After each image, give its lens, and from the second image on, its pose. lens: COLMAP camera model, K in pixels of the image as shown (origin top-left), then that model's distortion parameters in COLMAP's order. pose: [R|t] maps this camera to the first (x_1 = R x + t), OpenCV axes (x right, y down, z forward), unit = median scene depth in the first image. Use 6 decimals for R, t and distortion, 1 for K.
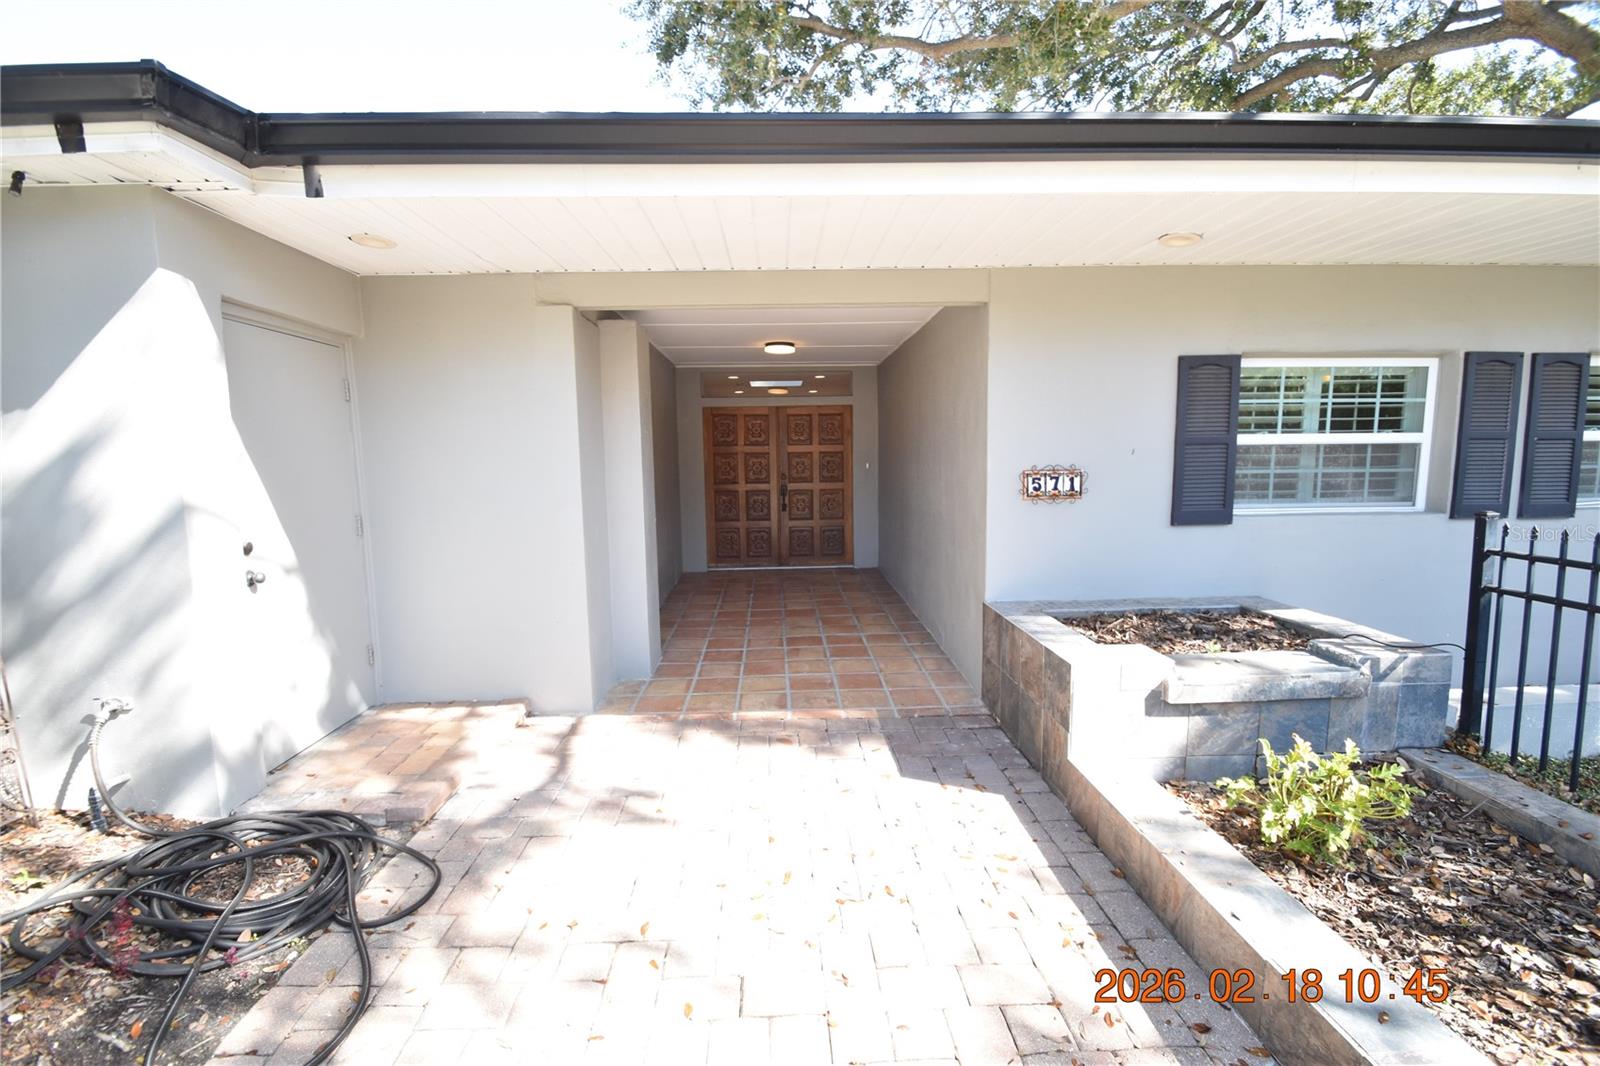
lens RADIAL K [[704.7, 0, 800.0], [0, 704.7, 533.0], [0, 0, 1]] dist [-0.014762, -0.000007]
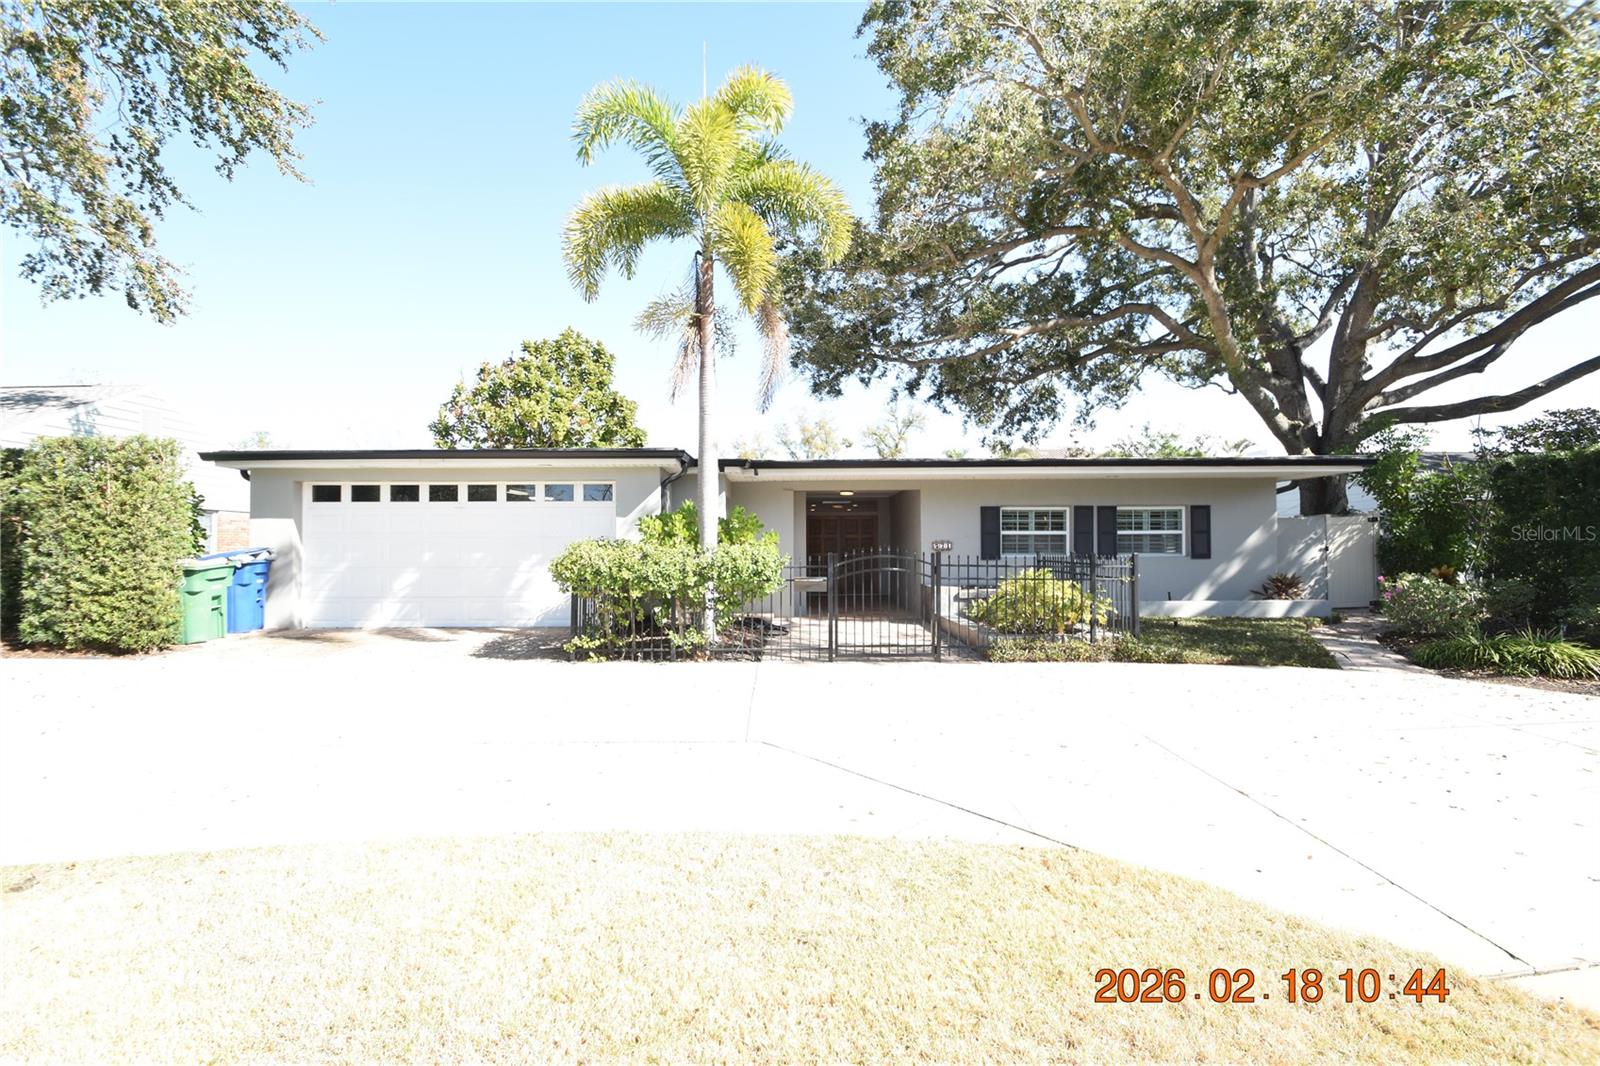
lens RADIAL K [[698.3, 0, 800.0], [0, 698.3, 549.9], [0, 0, 1]] dist [-0.006848, -0.000500]
pose [[0.999522, 0.012941, -0.028064, -0.191971], [-0.015683, 0.994885, -0.099787, 0.271325], [0.026629, 0.100179, 0.994613, -2.141205]]
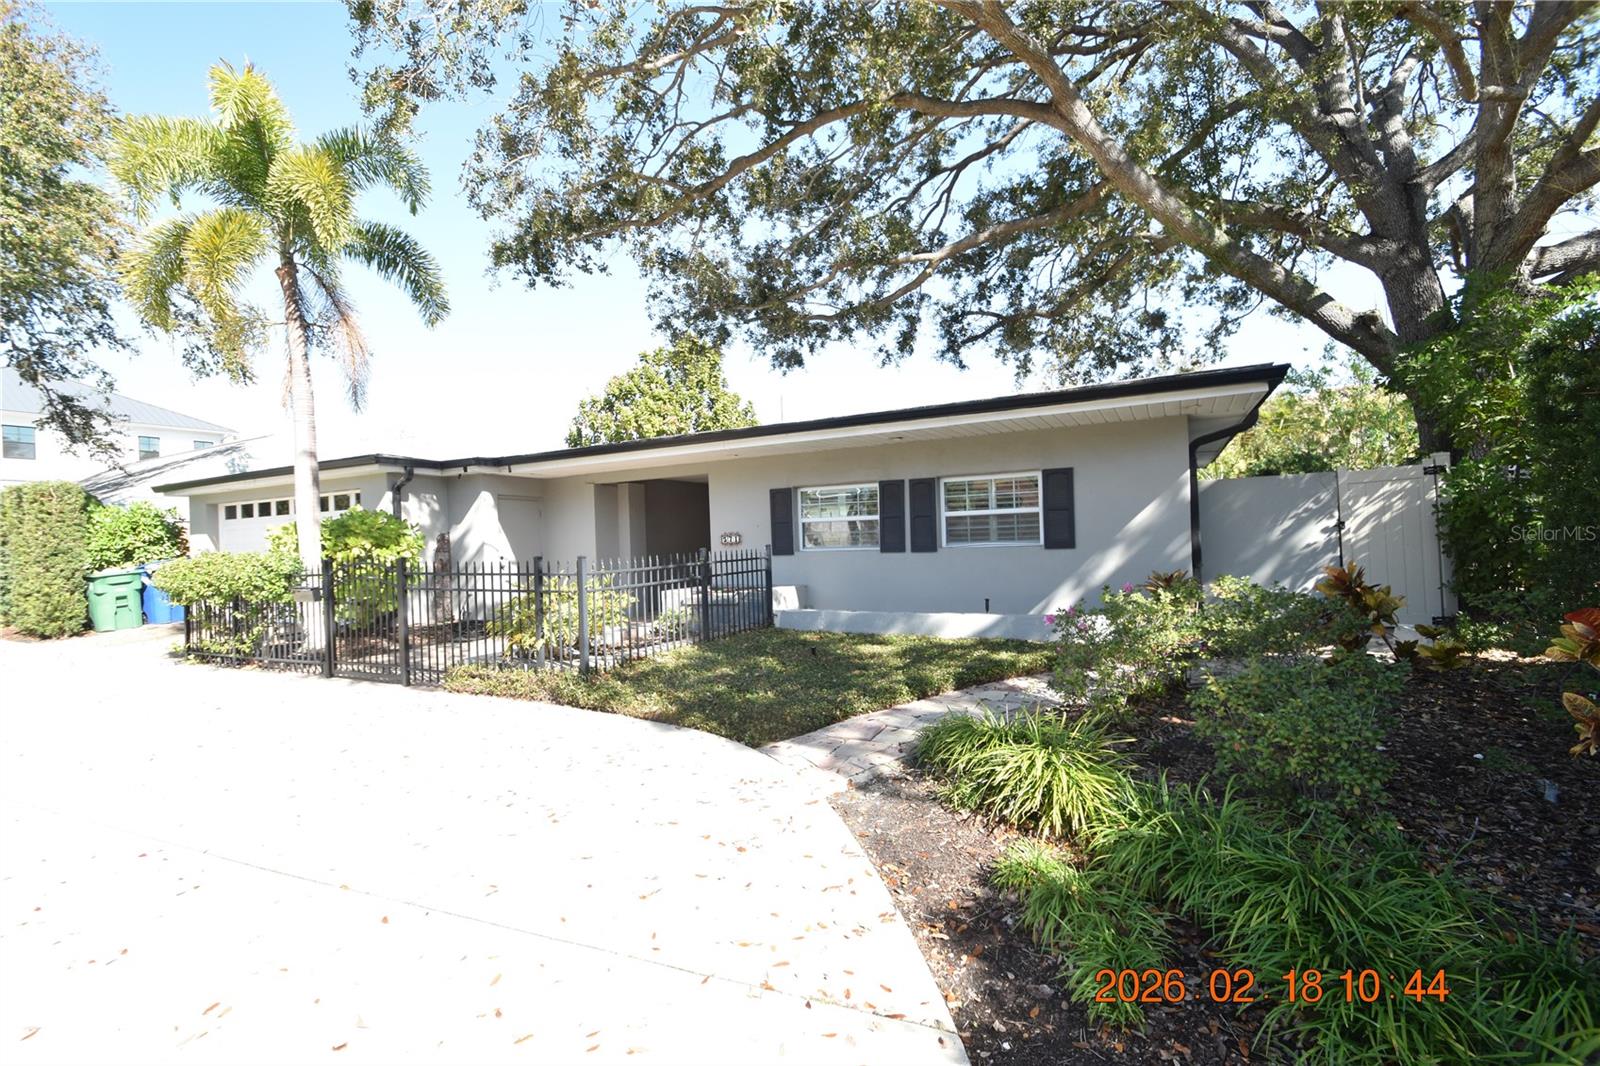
lens RADIAL K [[698.3, 0, 800.0], [0, 698.3, 549.9], [0, 0, 1]] dist [-0.006848, -0.000500]
pose [[0.879906, -0.004653, -0.475126, 1.833215], [-0.030135, 0.997392, -0.065575, 0.133530], [0.474192, 0.072018, 0.877471, -1.175229]]
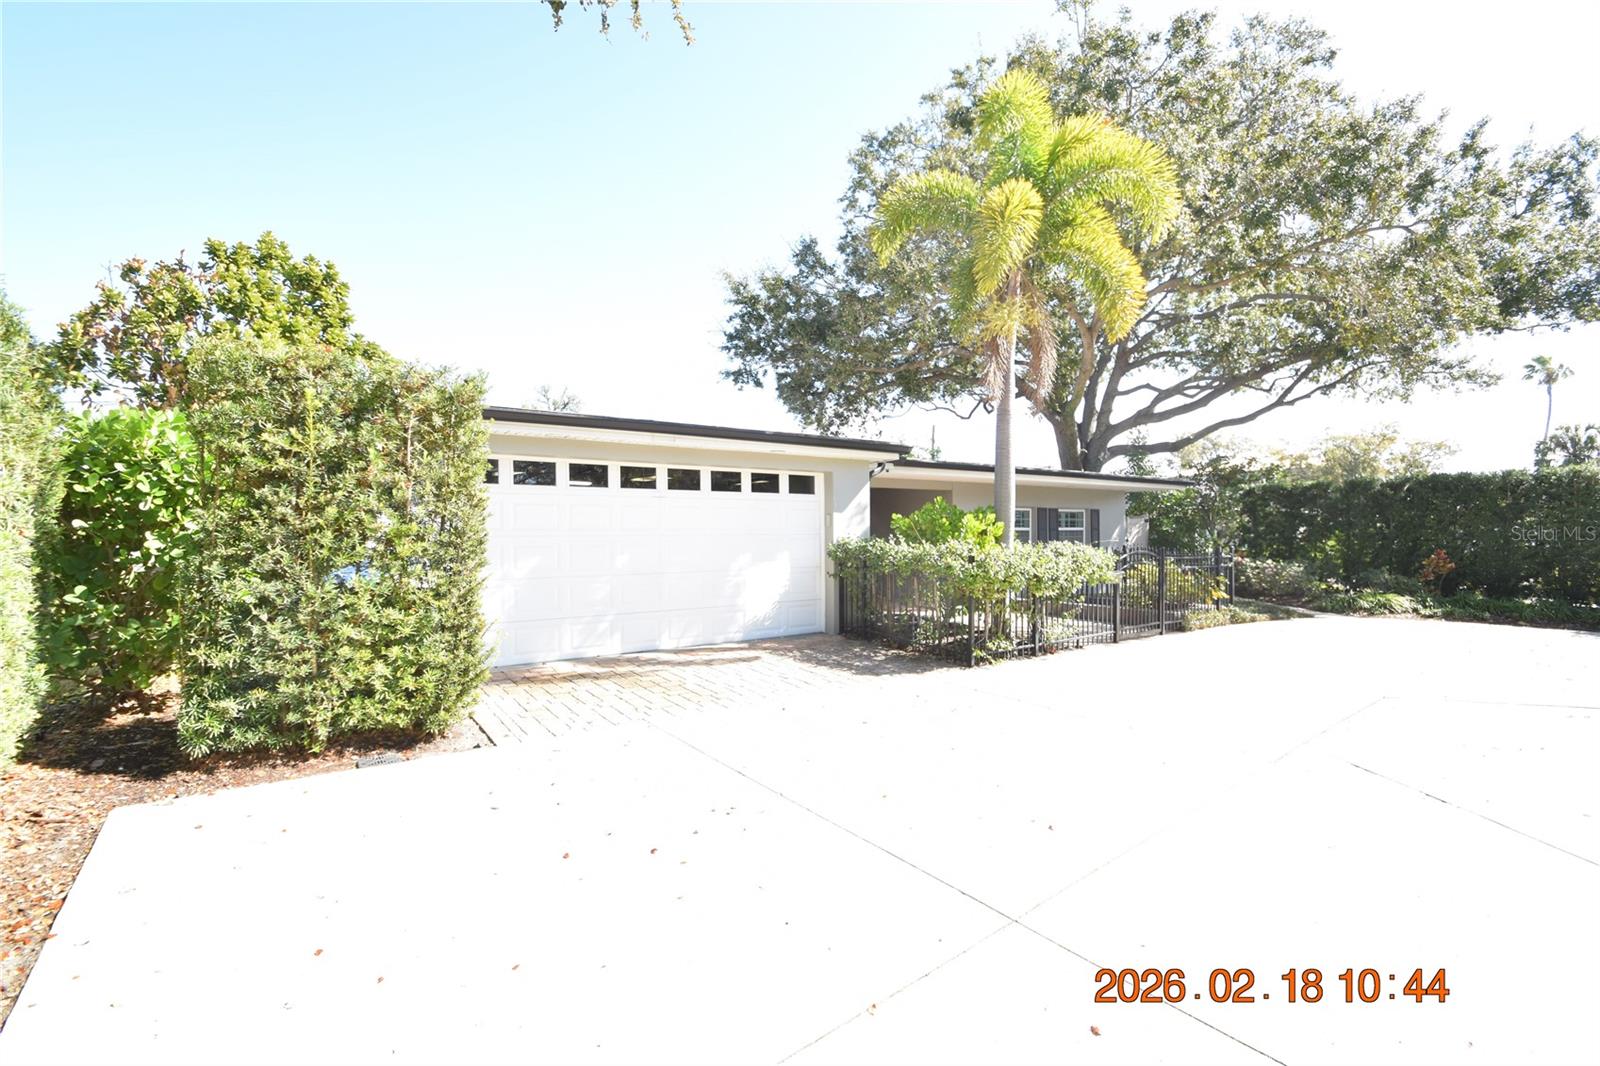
lens RADIAL K [[704.7, 0, 800.0], [0, 704.7, 533.0], [0, 0, 1]] dist [-0.014762, -0.000007]
pose [[0.828078, 0.013097, 0.560460, -2.373371], [0.047327, 0.994525, -0.093166, 0.189135], [-0.558612, 0.103674, 0.822925, -1.504321]]
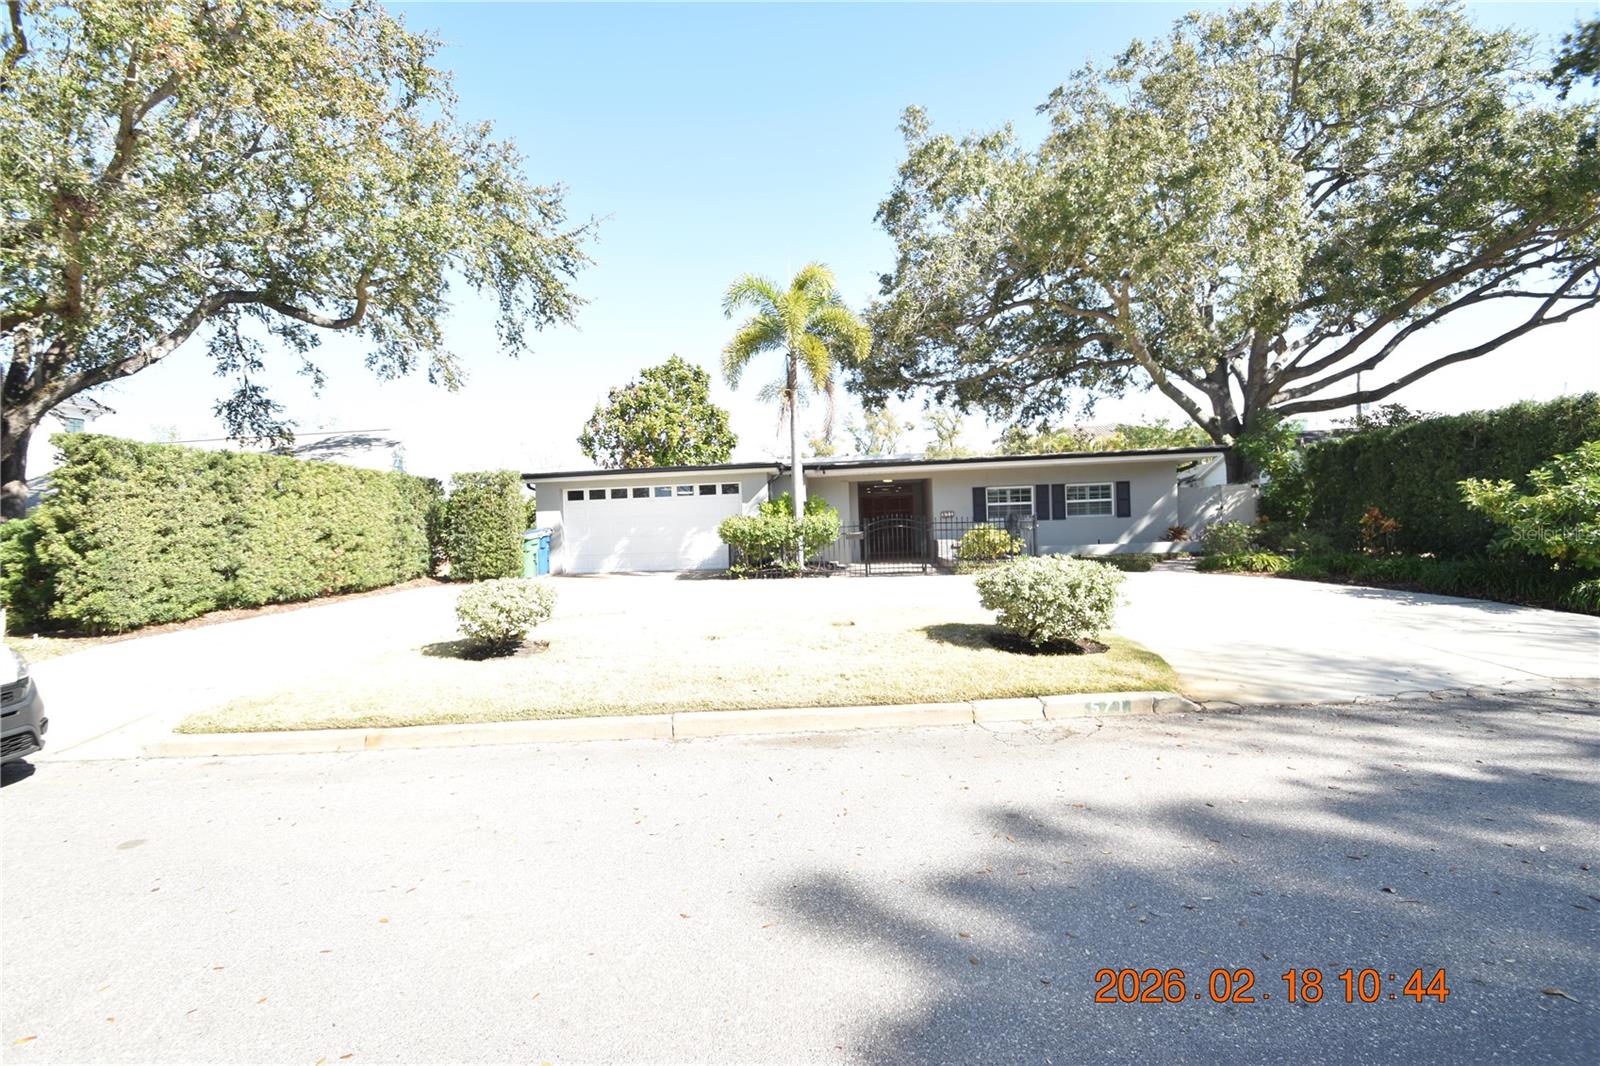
lens RADIAL K [[704.7, 0, 800.0], [0, 704.7, 533.0], [0, 0, 1]] dist [-0.014762, -0.000007]
pose [[0.991183, -0.018025, -0.131272, -0.011397], [0.005390, 0.995369, -0.095972, 0.515065], [0.132394, 0.094419, 0.986690, -3.892510]]
